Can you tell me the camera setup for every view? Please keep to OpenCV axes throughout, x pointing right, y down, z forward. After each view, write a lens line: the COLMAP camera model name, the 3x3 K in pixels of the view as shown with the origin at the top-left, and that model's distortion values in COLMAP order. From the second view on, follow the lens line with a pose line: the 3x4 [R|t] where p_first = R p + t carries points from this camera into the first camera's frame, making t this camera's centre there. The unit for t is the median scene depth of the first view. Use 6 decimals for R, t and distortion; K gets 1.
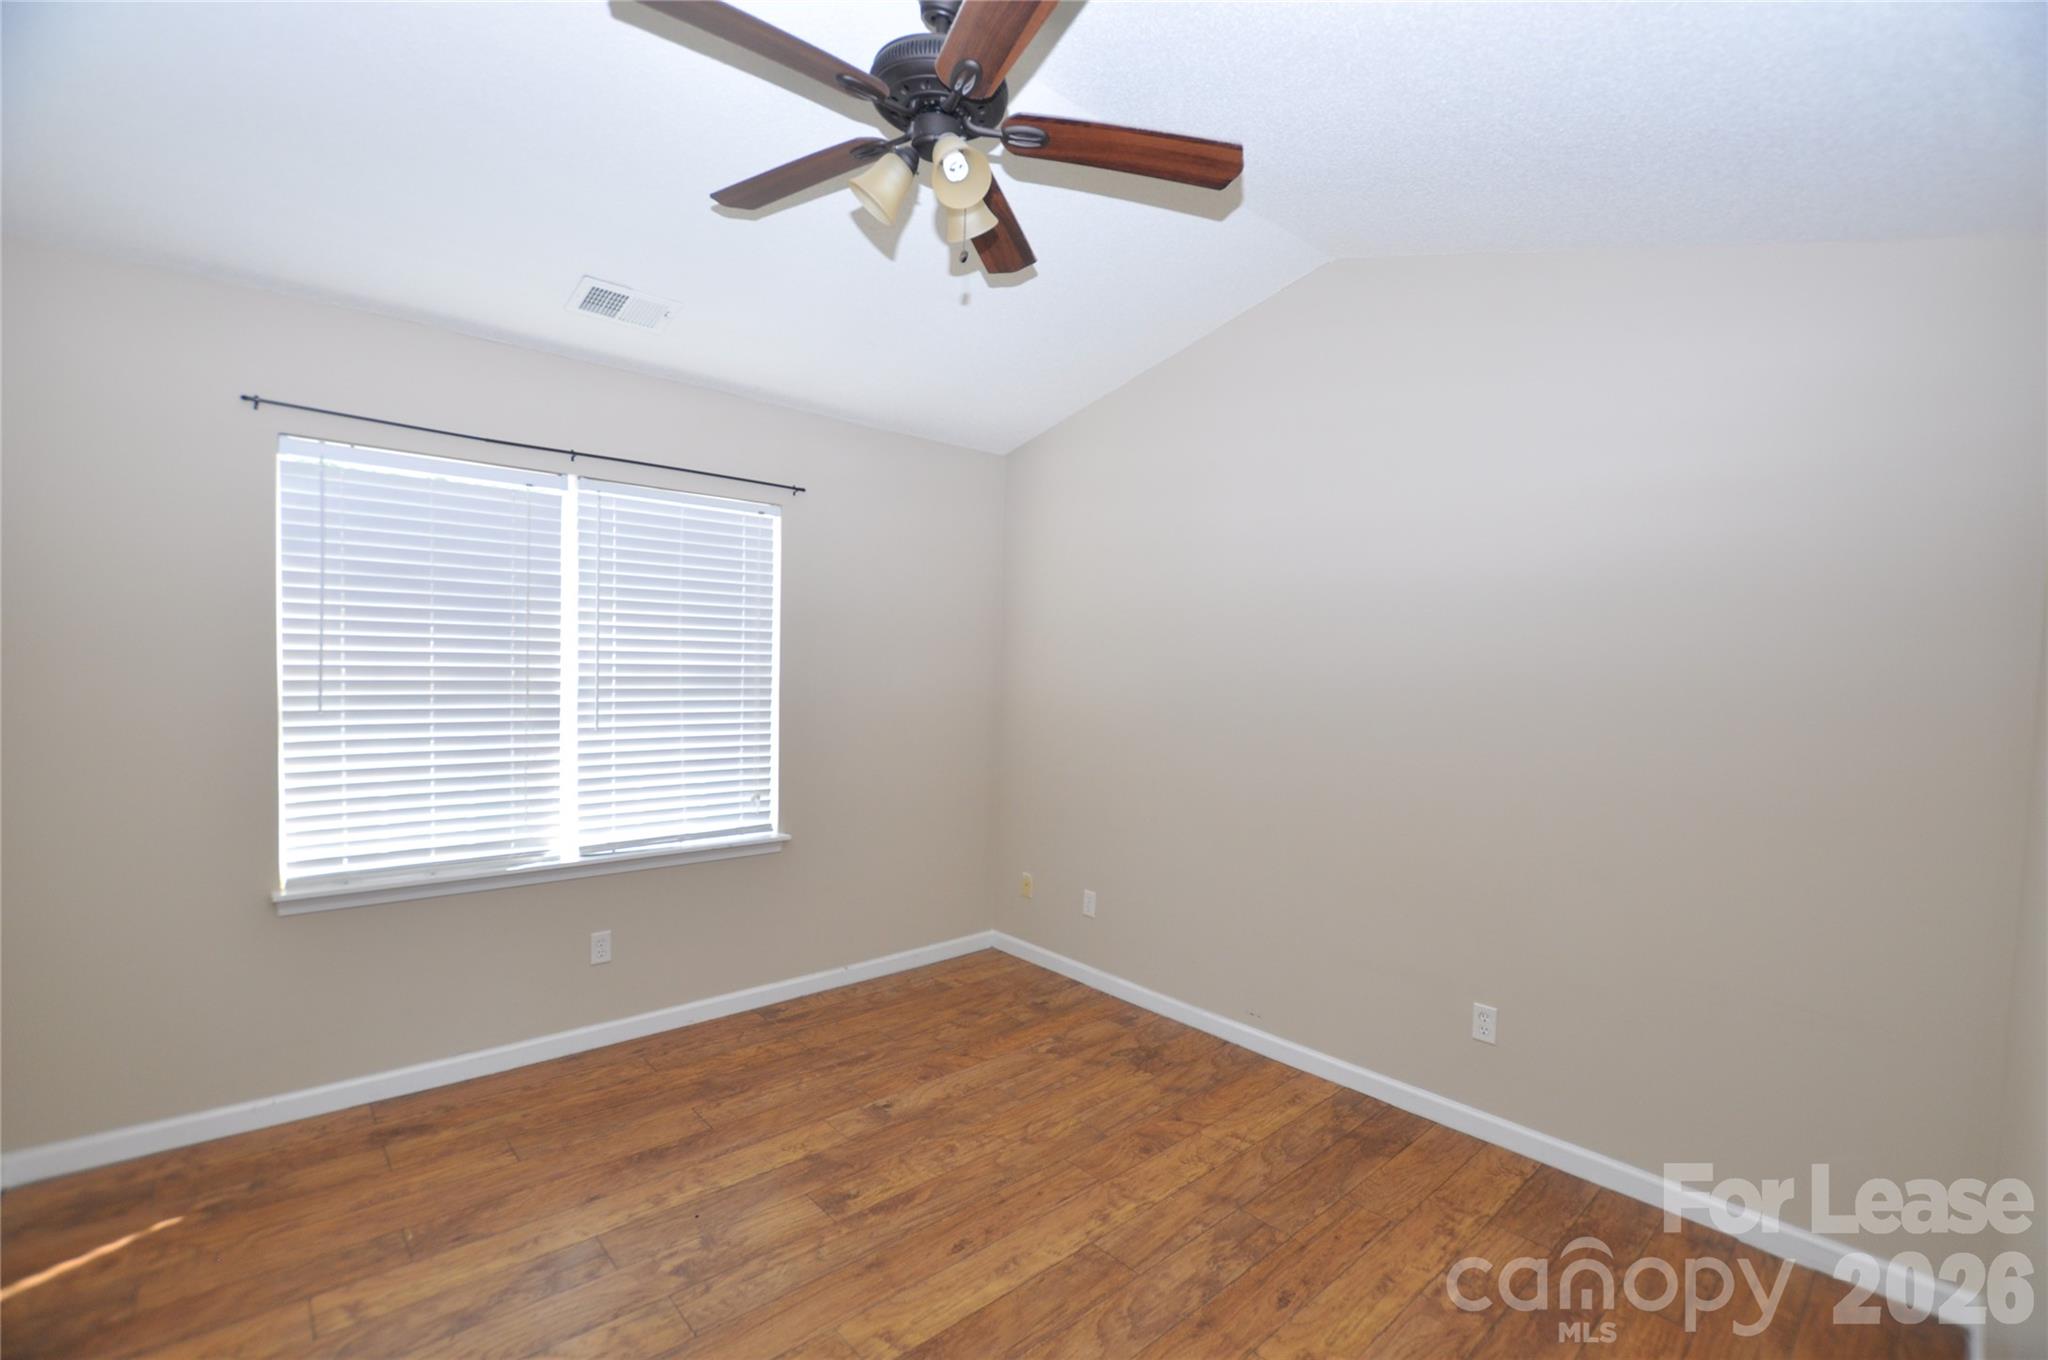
lens RADIAL K [[896.5, 0, 1036.3], [0, 896.5, 690.9], [0, 0, 1]] dist [-0.033582, 0.001030]
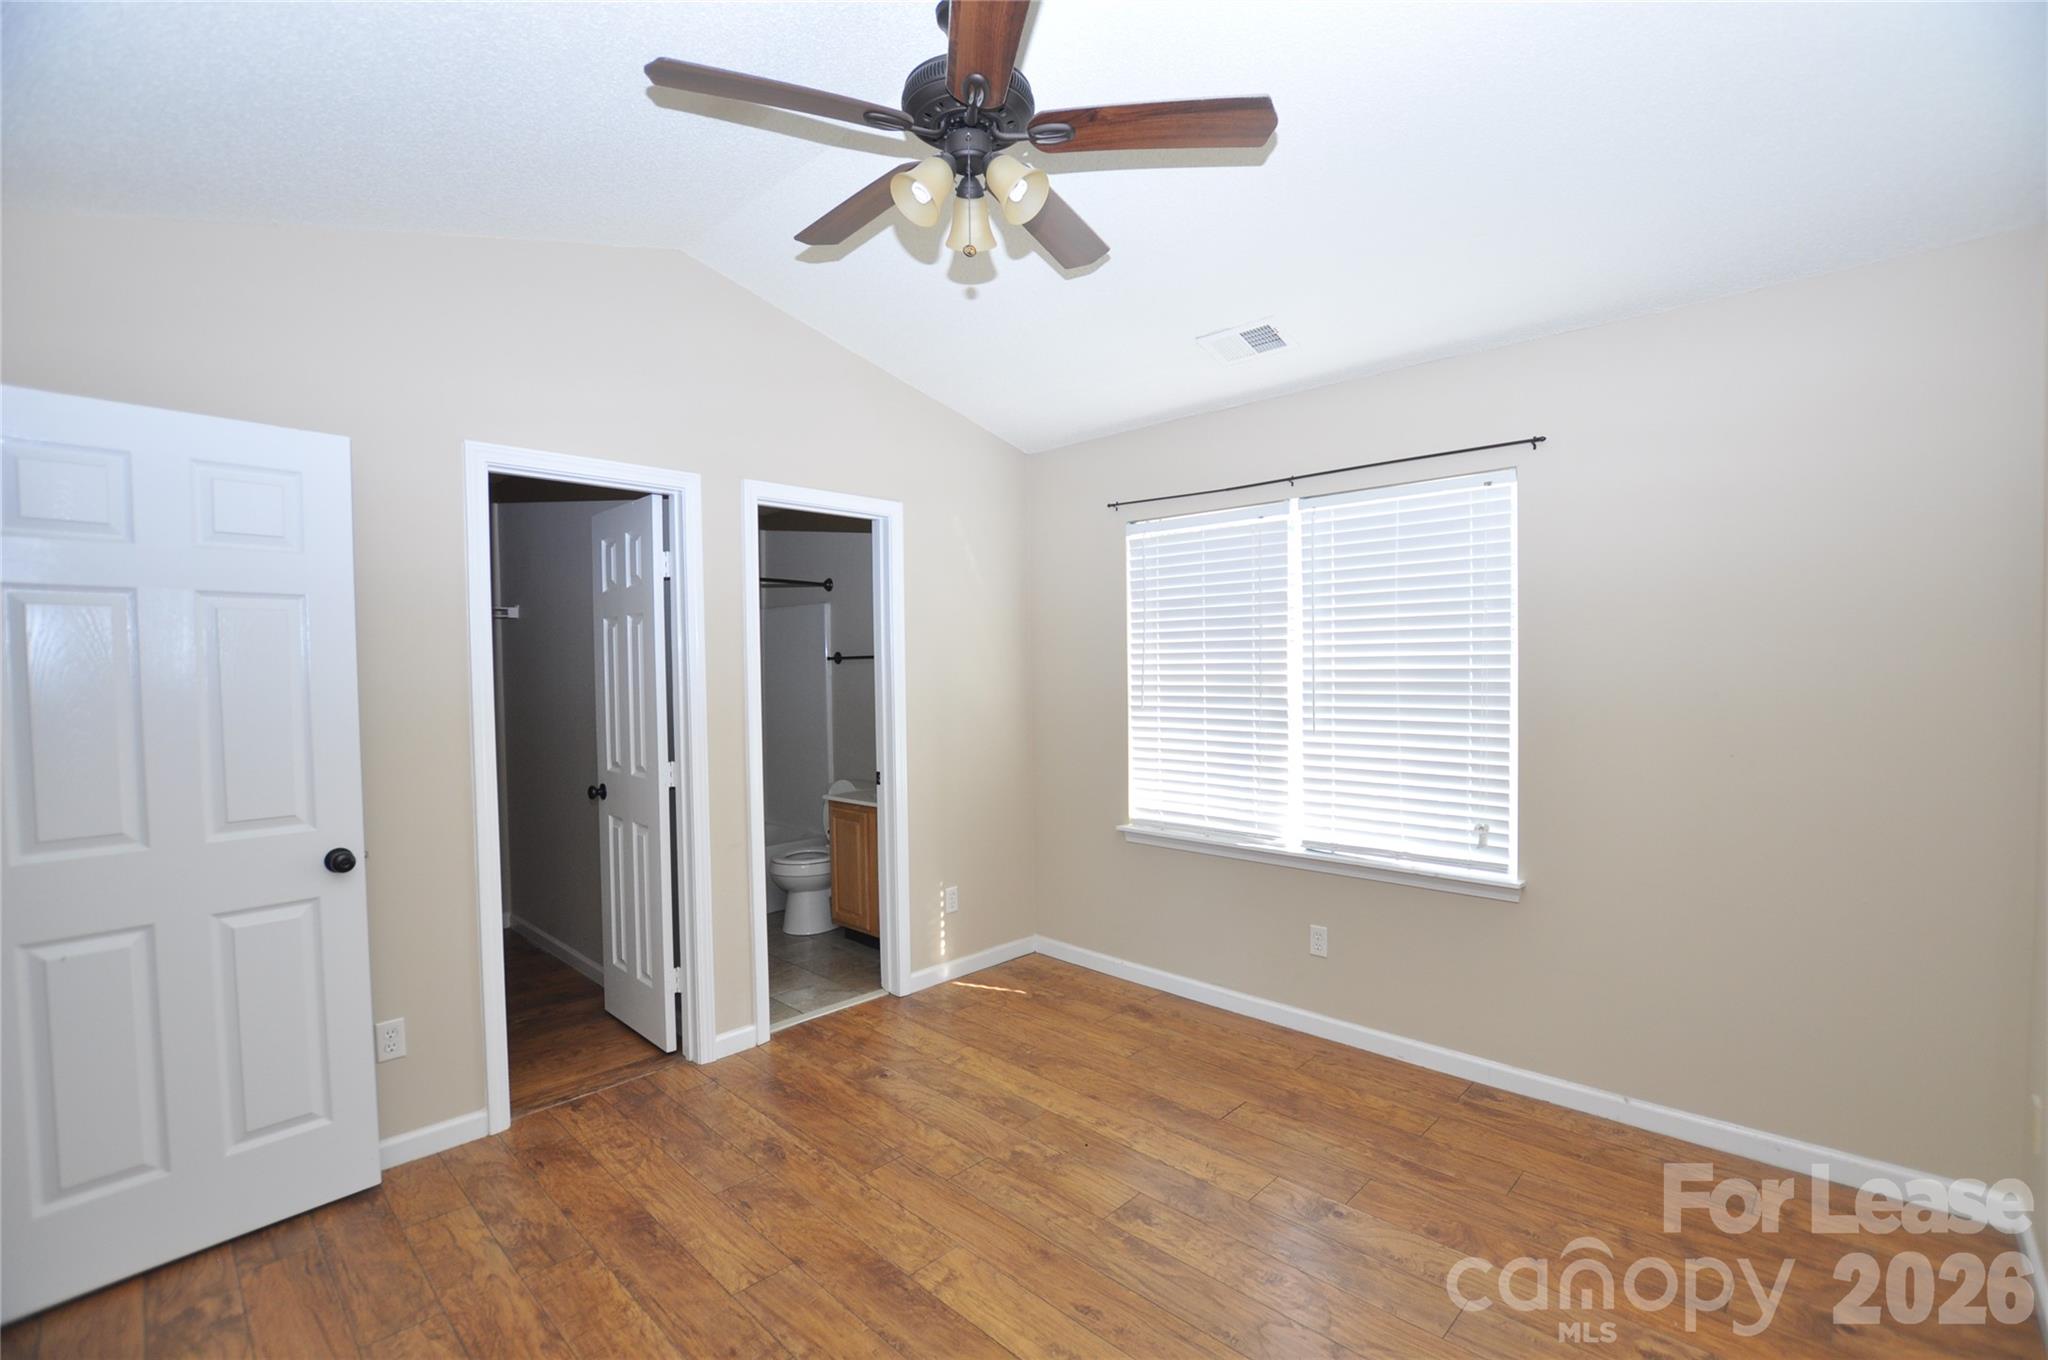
lens RADIAL K [[896.5, 0, 1036.3], [0, 896.5, 690.9], [0, 0, 1]] dist [-0.033582, 0.001030]
pose [[0.061511, -0.003721, -0.998099, 0.572304], [-0.027164, 0.999616, -0.005401, 0.009809], [0.997737, 0.027444, 0.061386, 0.632191]]
